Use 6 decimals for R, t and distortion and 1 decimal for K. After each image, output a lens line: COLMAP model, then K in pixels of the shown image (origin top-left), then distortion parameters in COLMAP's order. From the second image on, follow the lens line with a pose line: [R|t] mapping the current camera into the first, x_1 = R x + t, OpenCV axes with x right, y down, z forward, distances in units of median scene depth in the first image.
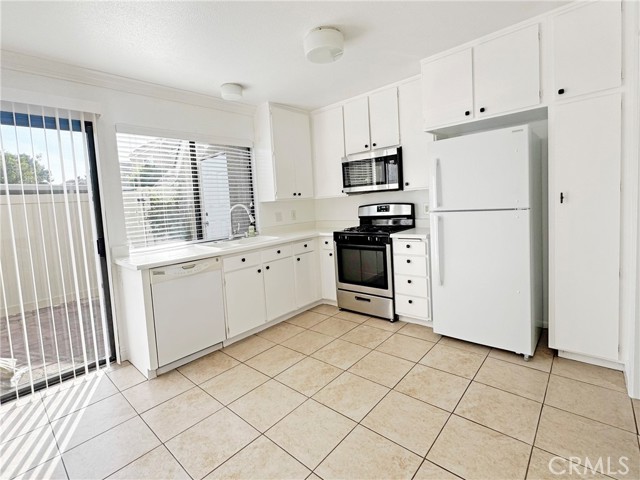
lens RADIAL K [[302.8, 0, 320.8], [0, 302.8, 223.4], [0, 0, 1]] dist [-0.000078, 0.000448]
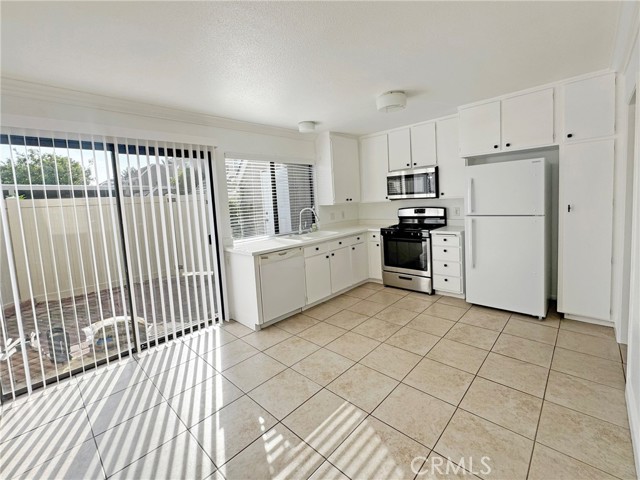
lens RADIAL K [[254.5, 0, 318.1], [0, 254.5, 221.5], [0, 0, 1]] dist [0.000506, -0.000170]
pose [[0.996705, -0.003622, -0.081025, -0.168597], [0.004953, 0.999856, 0.016235, -0.025782], [0.080955, -0.016583, 0.996580, -0.174076]]
